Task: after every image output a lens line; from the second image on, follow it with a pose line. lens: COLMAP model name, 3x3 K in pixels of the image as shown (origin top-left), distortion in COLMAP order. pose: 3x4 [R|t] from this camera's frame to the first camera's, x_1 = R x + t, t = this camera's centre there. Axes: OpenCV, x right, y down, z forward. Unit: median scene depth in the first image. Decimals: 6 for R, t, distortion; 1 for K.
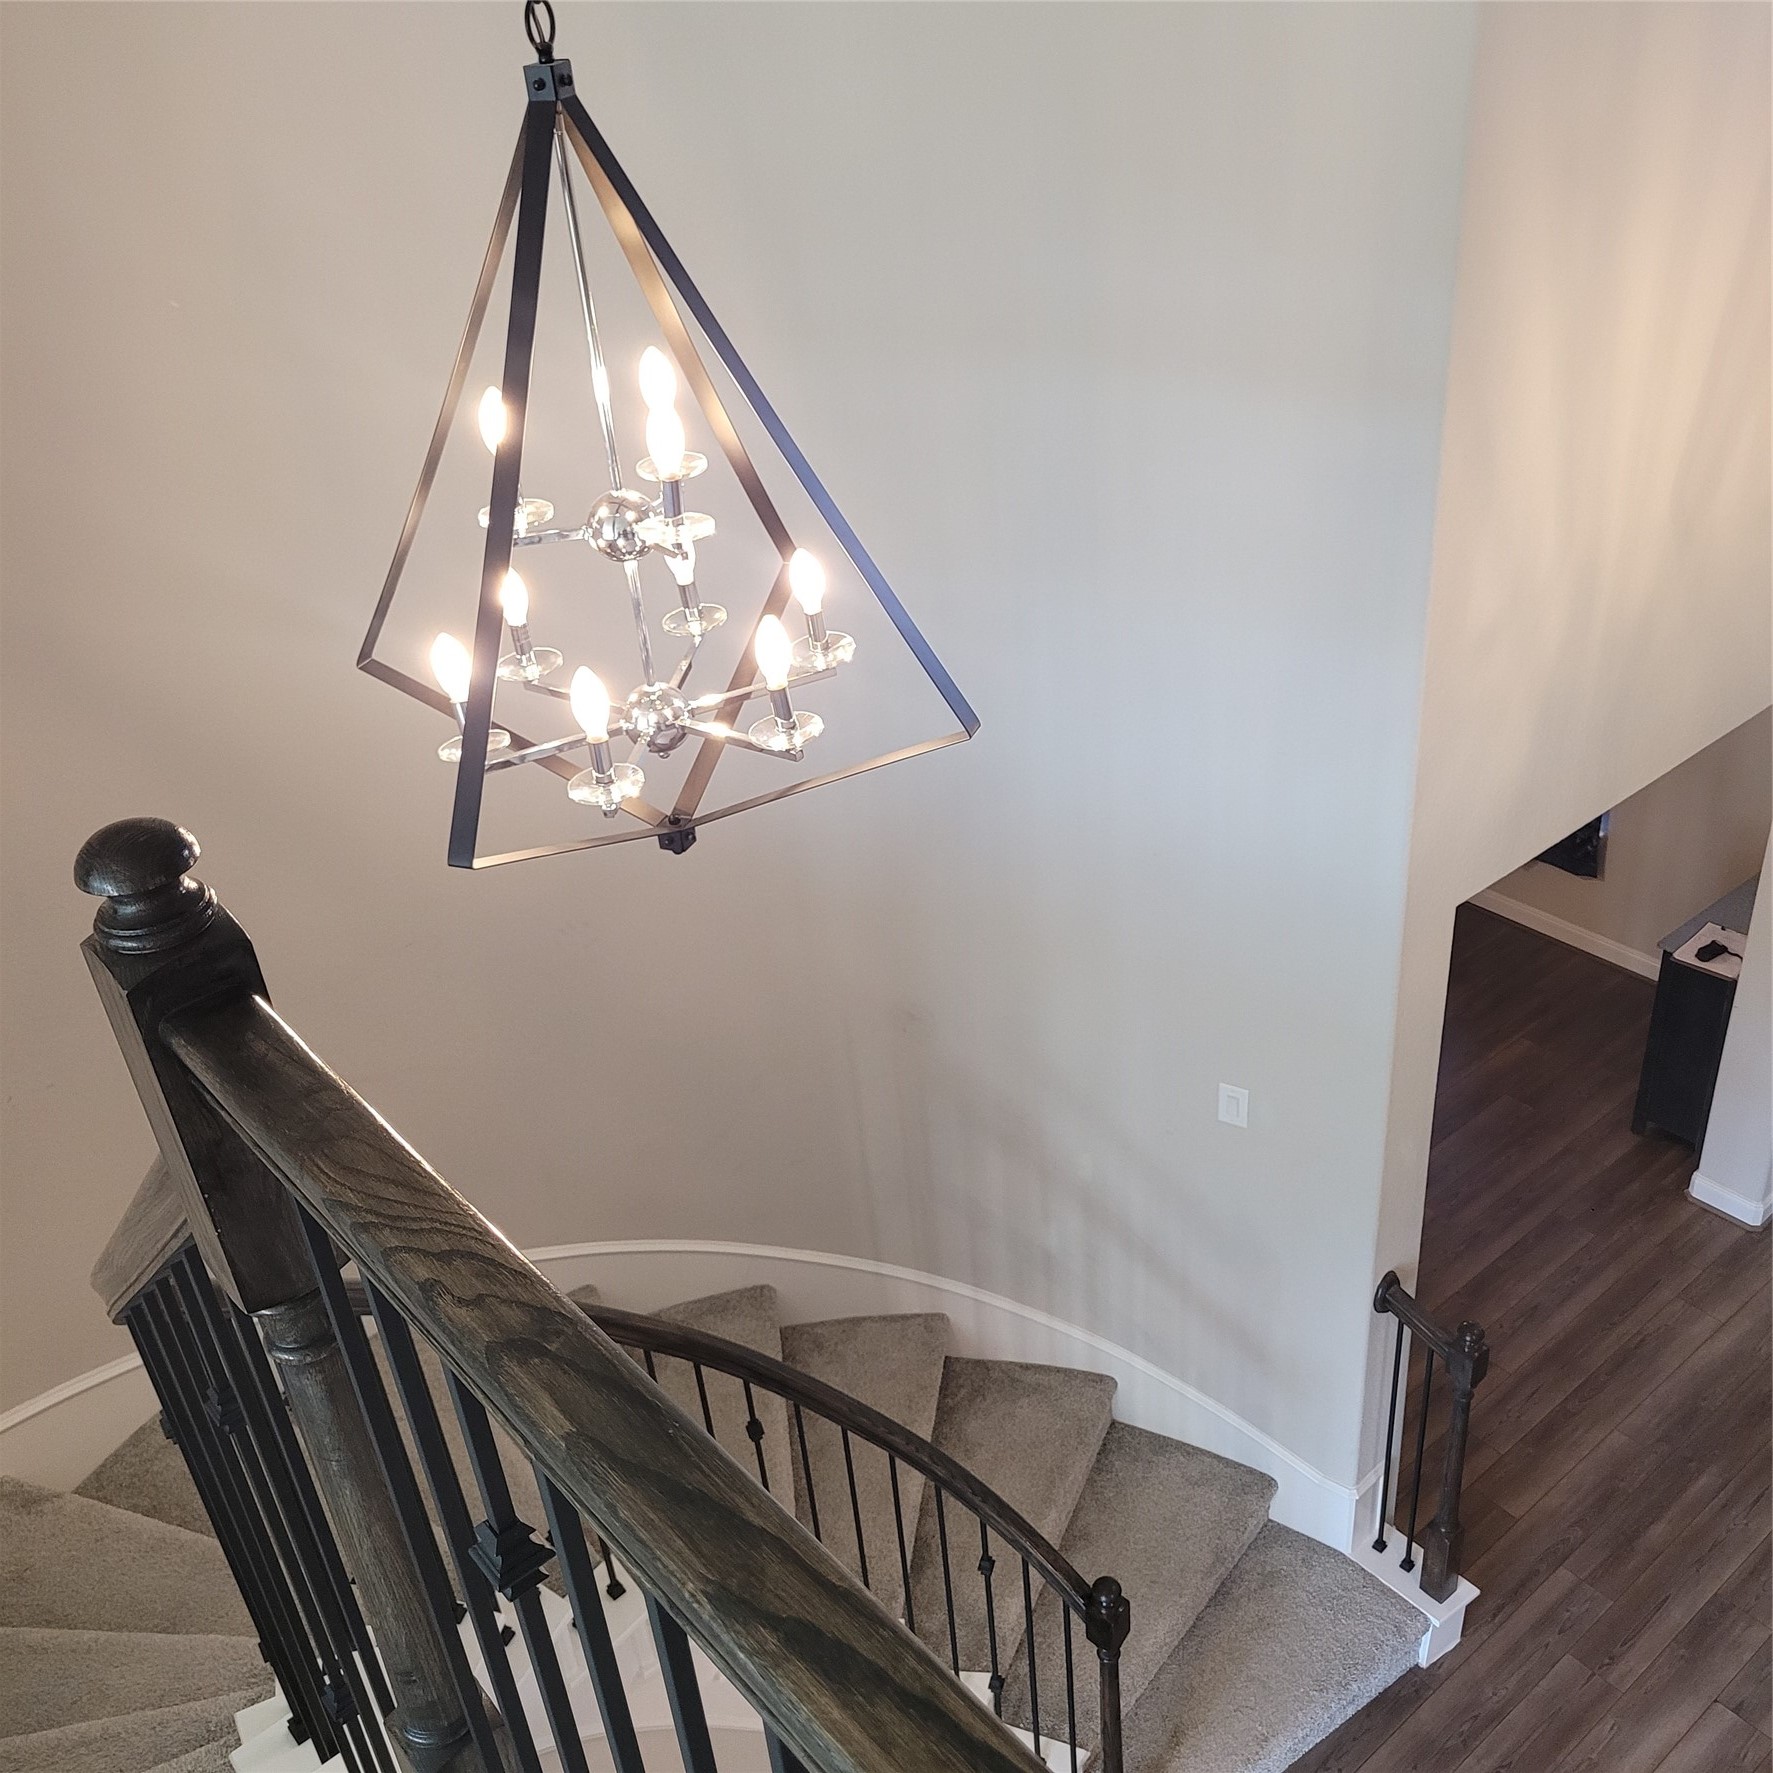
lens RADIAL K [[1800.6, 0, 912.2], [0, 1800.6, 926.9], [0, 0, 1]] dist [0.032843, -0.004621]
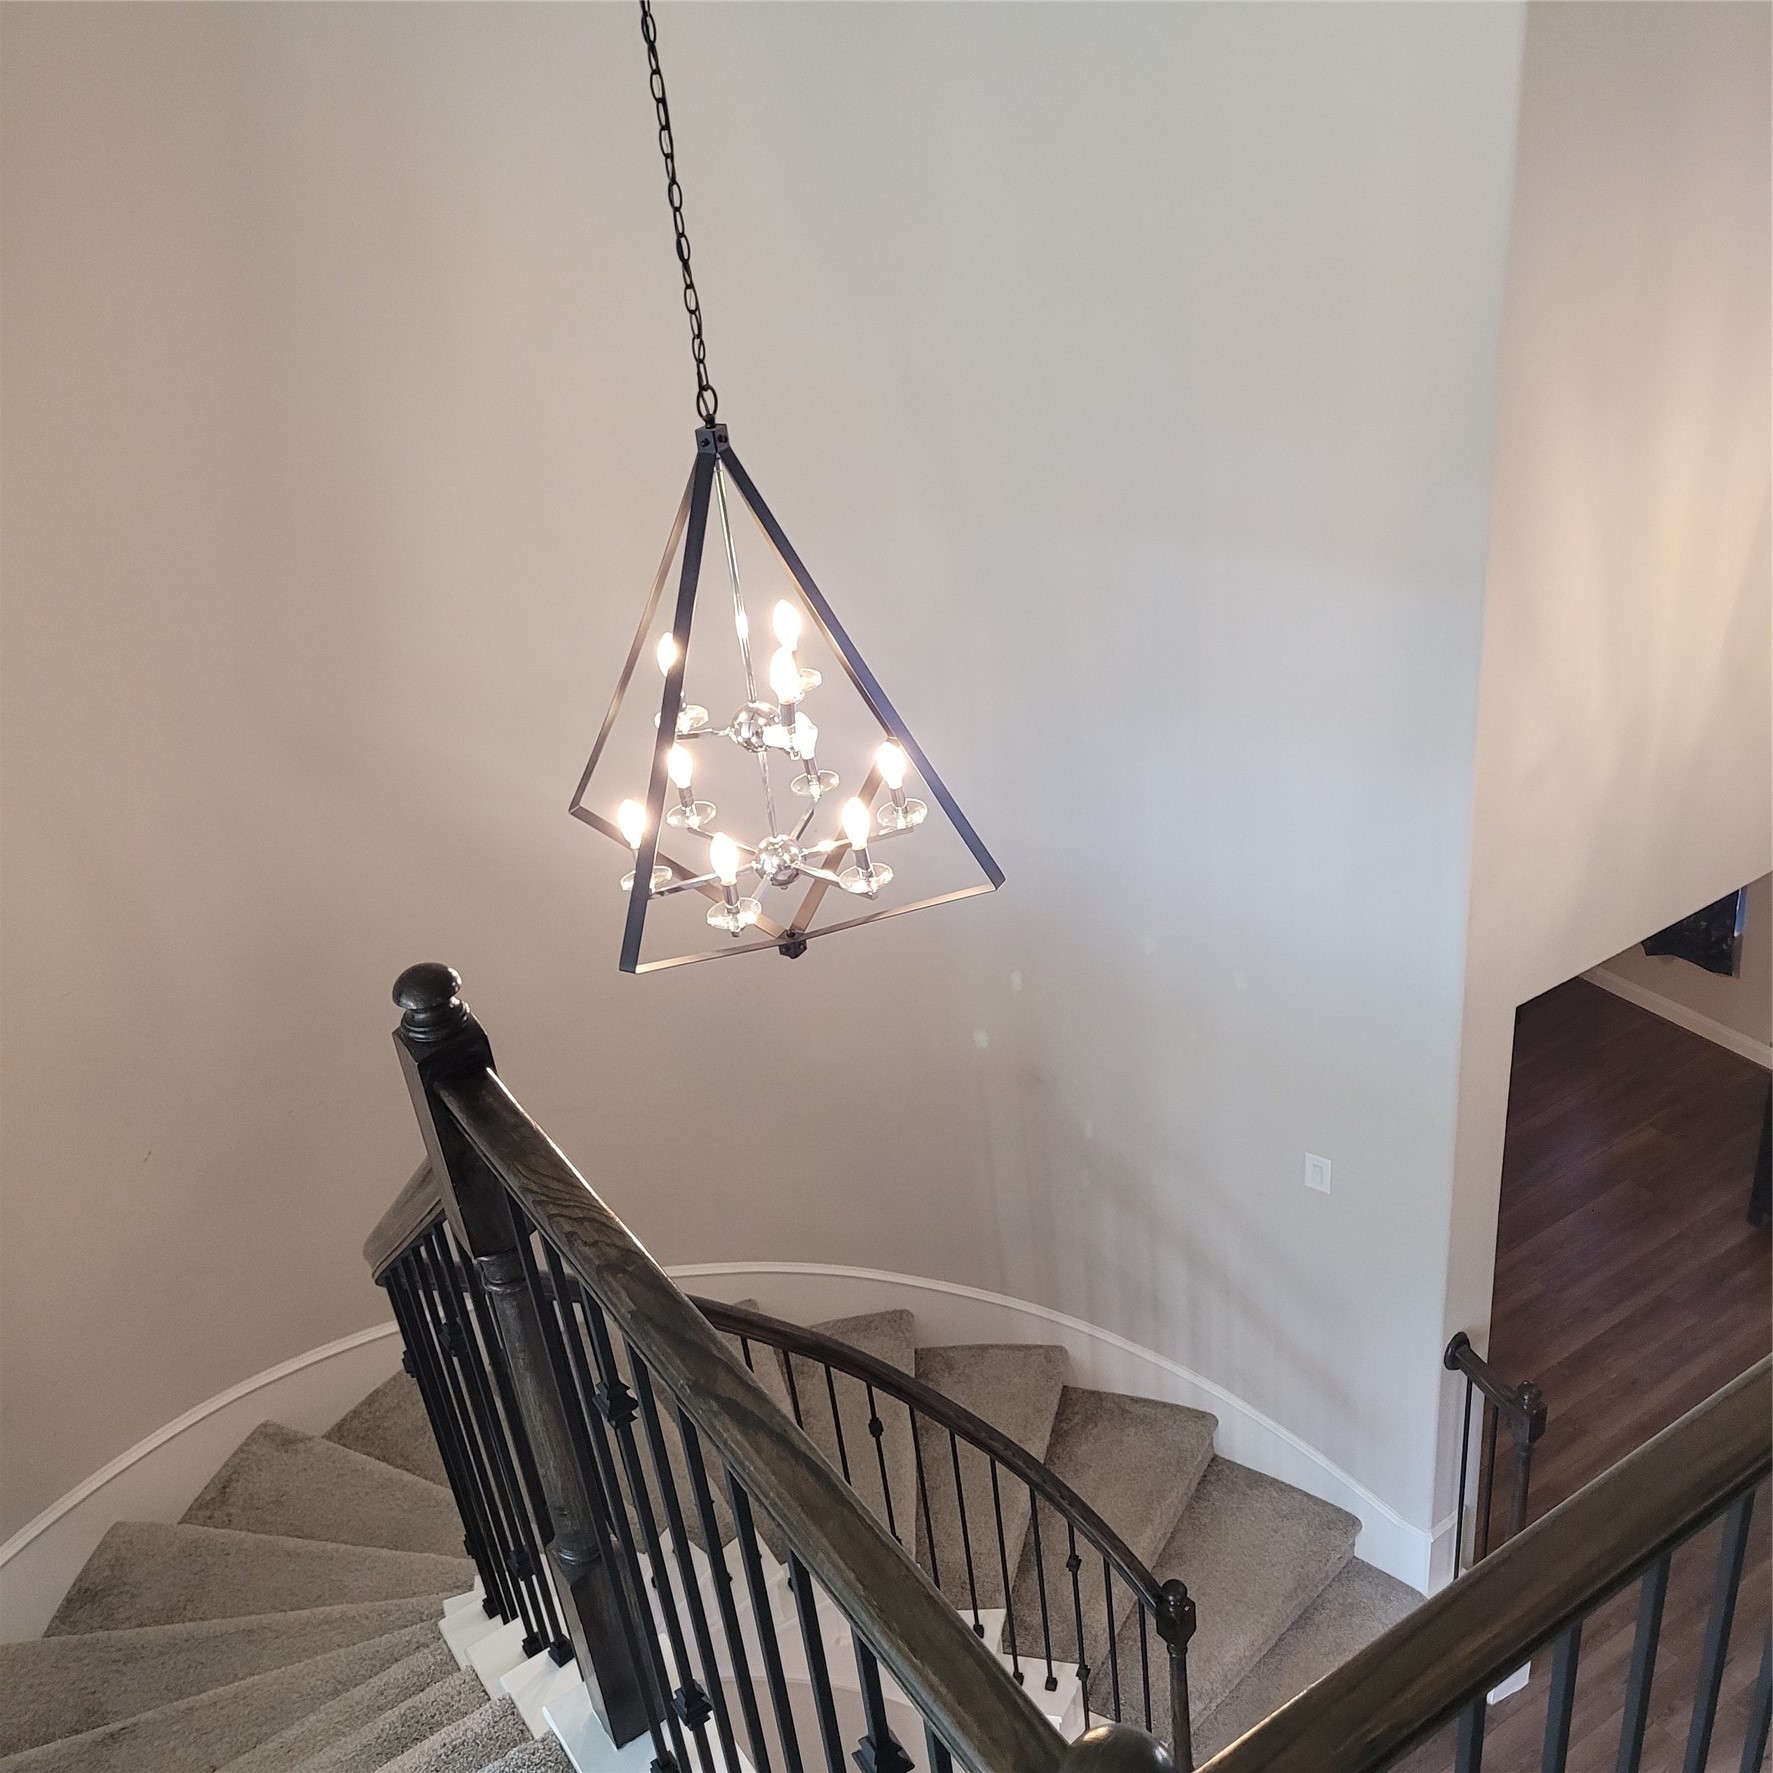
lens RADIAL K [[1800.6, 0, 912.2], [0, 1800.6, 926.9], [0, 0, 1]] dist [0.032843, -0.004621]
pose [[0.992449, 0.039778, -0.116026, 0.071996], [-0.042851, 0.998790, -0.024116, -0.022652], [0.114926, 0.028906, 0.992953, -0.206425]]
